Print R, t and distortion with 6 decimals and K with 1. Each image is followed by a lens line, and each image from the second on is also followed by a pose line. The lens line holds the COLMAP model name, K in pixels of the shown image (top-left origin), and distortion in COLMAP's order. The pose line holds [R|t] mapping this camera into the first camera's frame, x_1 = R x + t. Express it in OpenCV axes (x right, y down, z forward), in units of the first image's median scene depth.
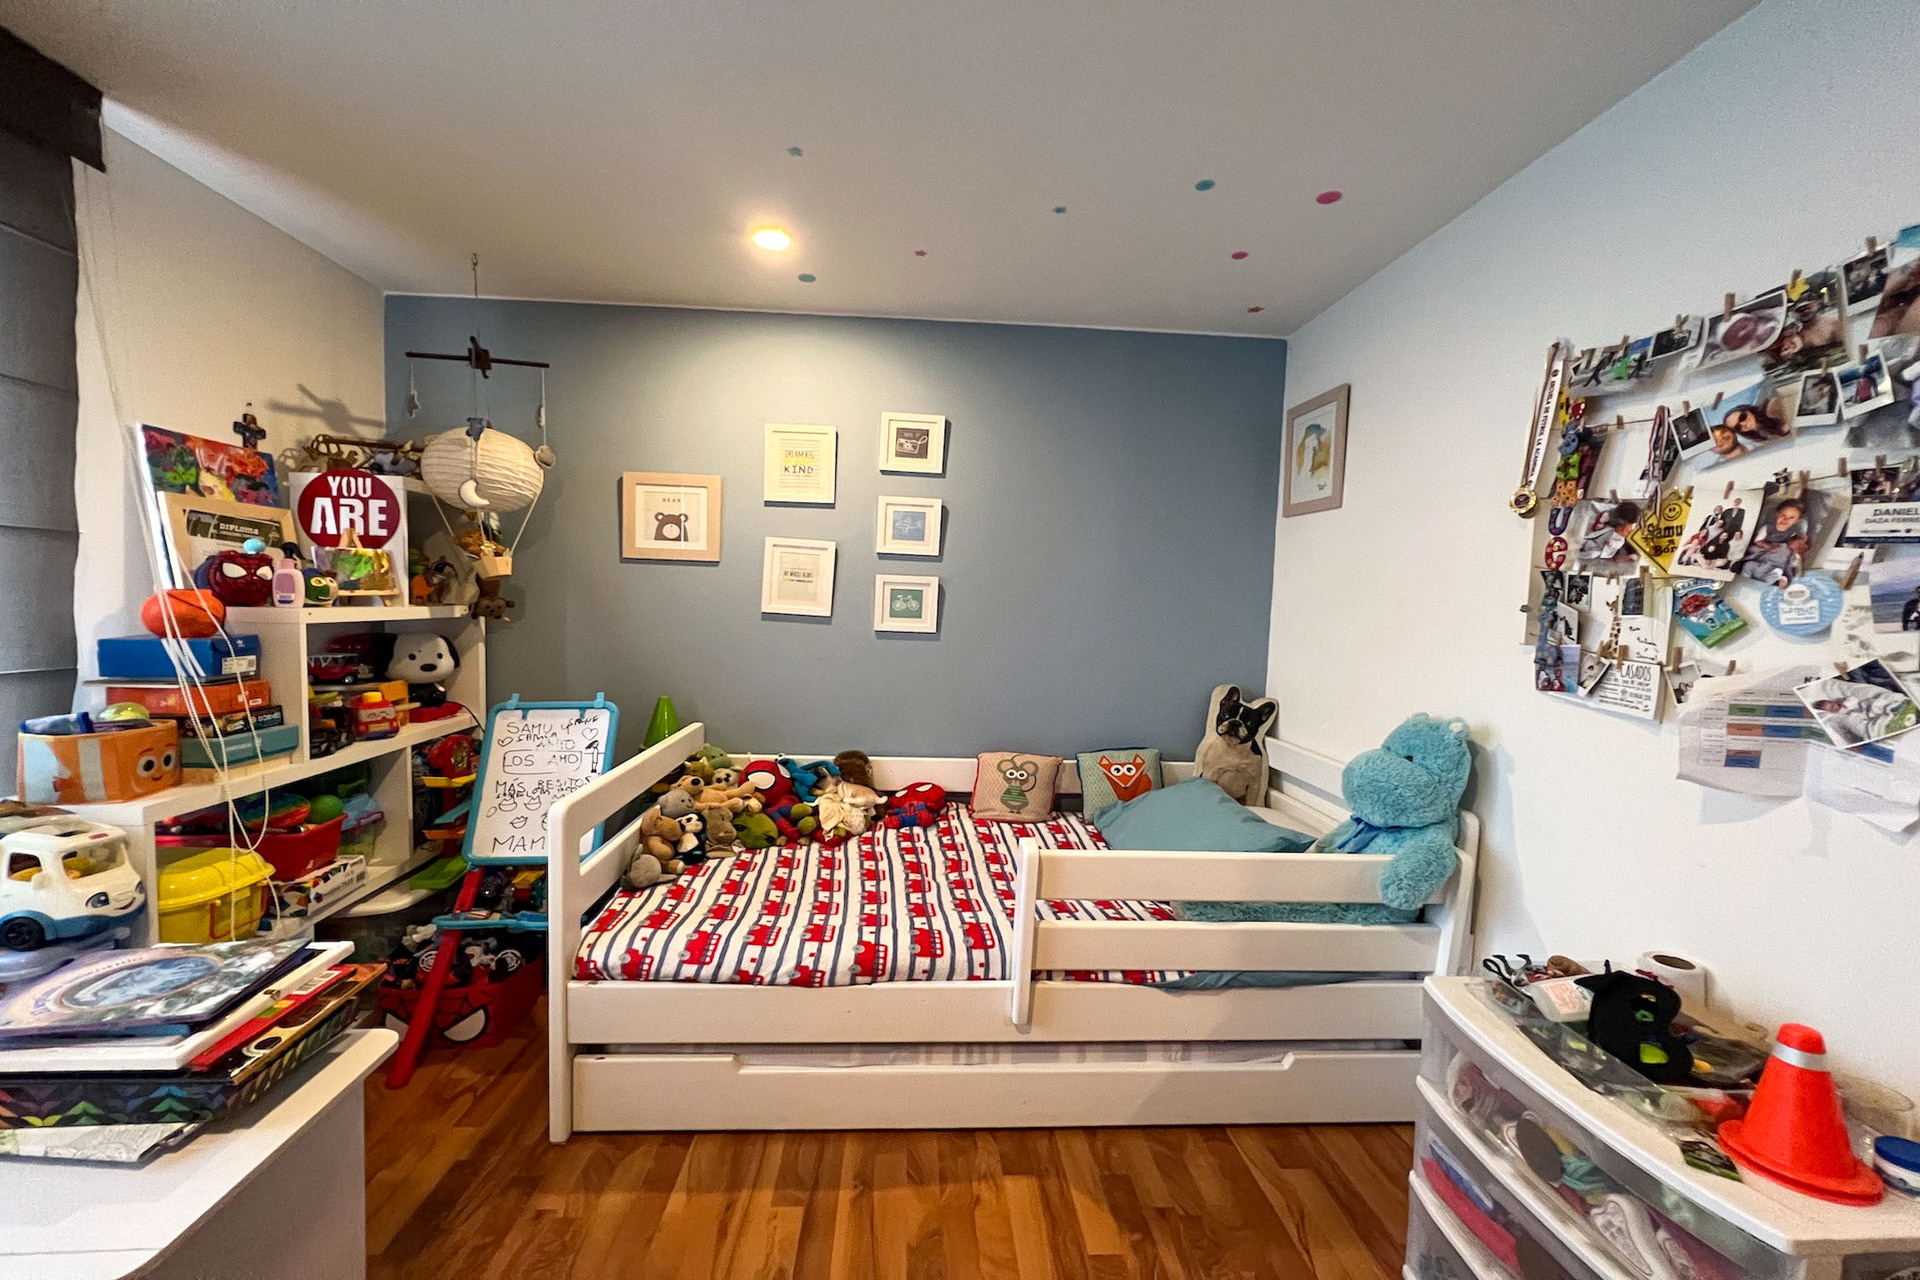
lens RADIAL K [[769.3, 0, 956.5], [0, 769.3, 654.1], [0, 0, 1]] dist [-0.000189, 0.000092]
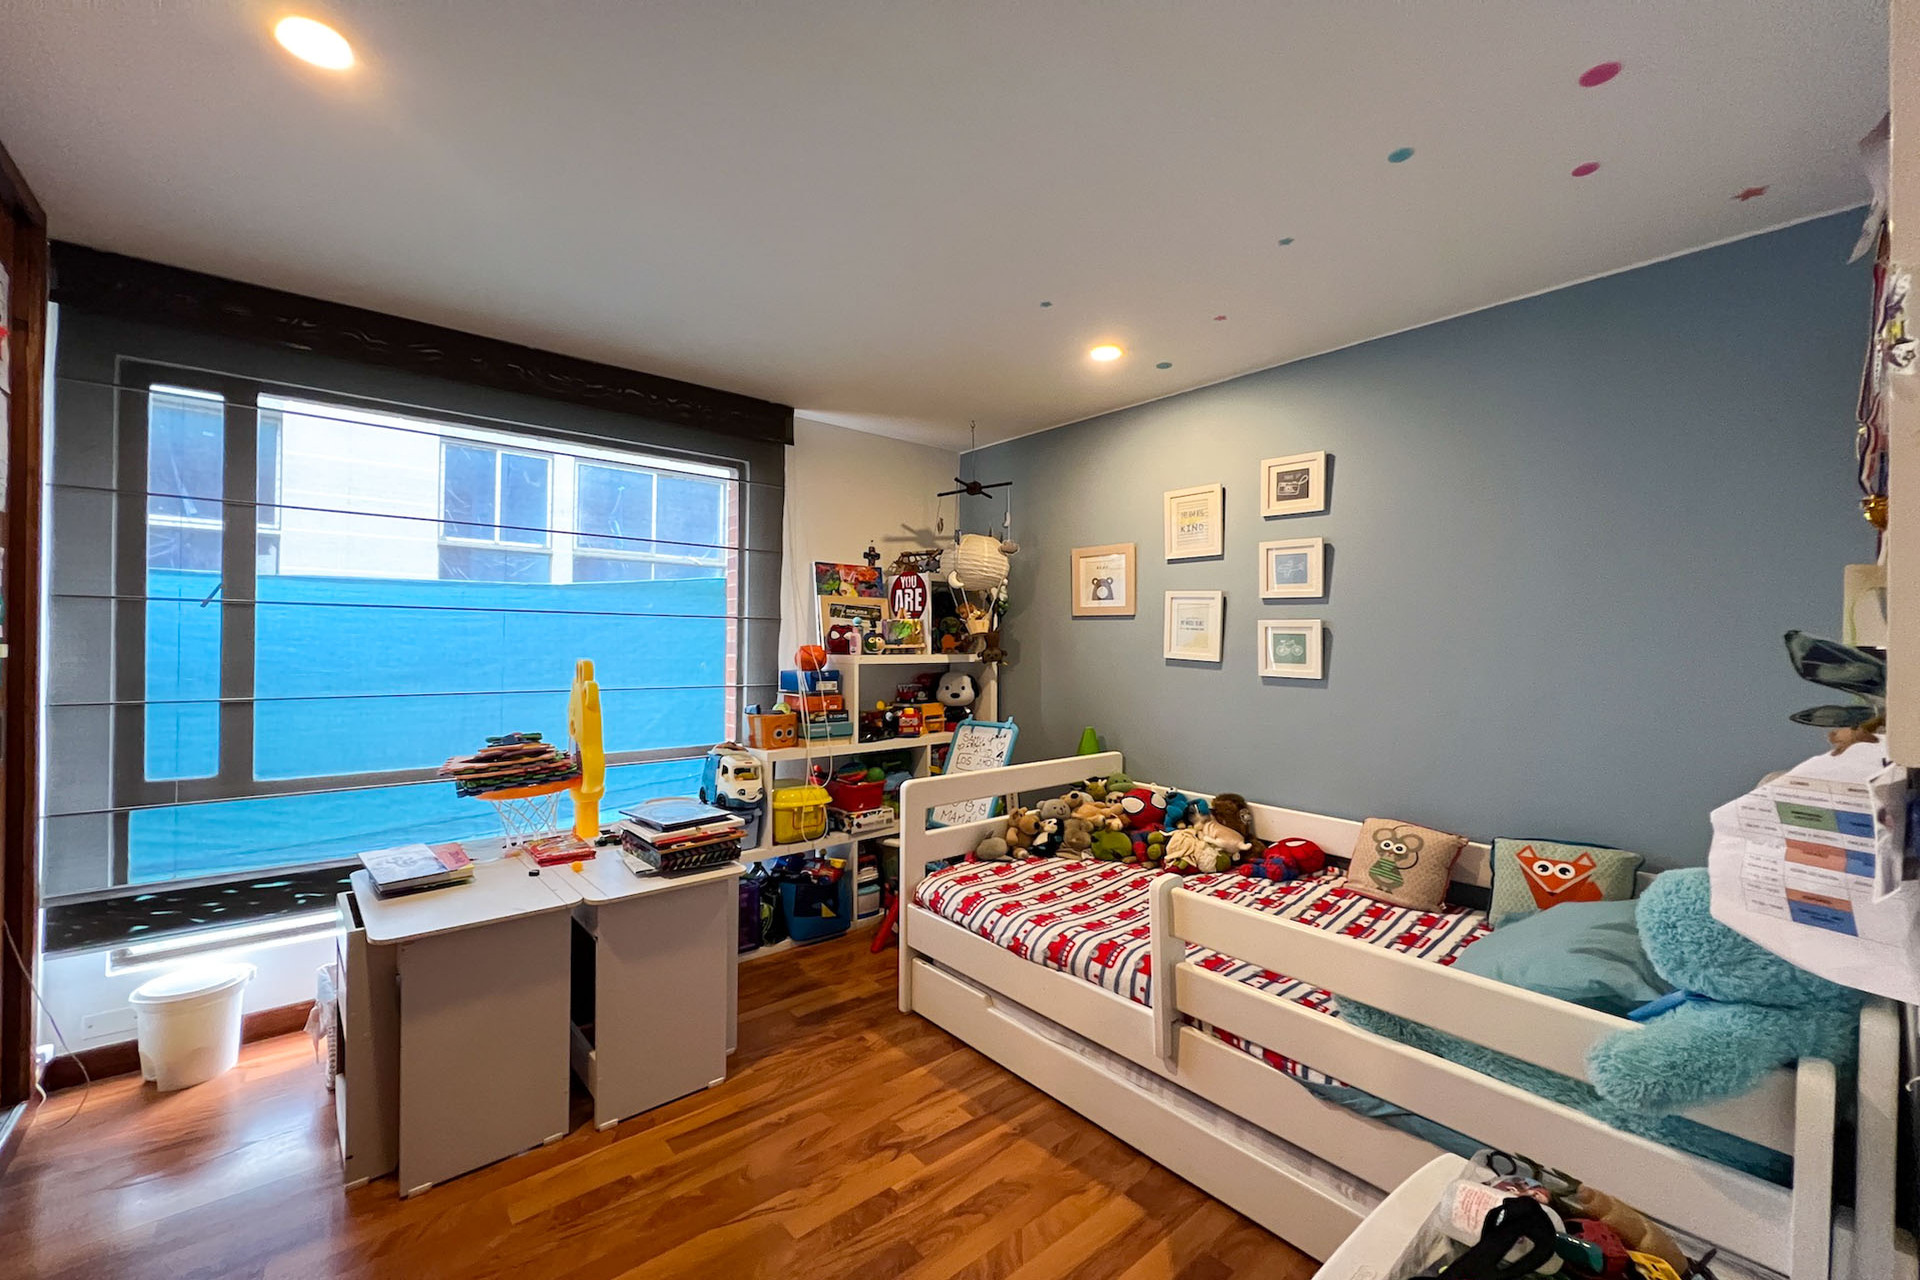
lens RADIAL K [[772.8, 0, 955.2], [0, 772.8, 642.5], [0, 0, 1]] dist [-0.000397, 0.000060]
pose [[0.599096, -0.021239, -0.800395, 0.588292], [-0.046044, 0.997080, -0.060922, 0.006758], [0.799352, 0.073352, 0.596369, 0.106678]]
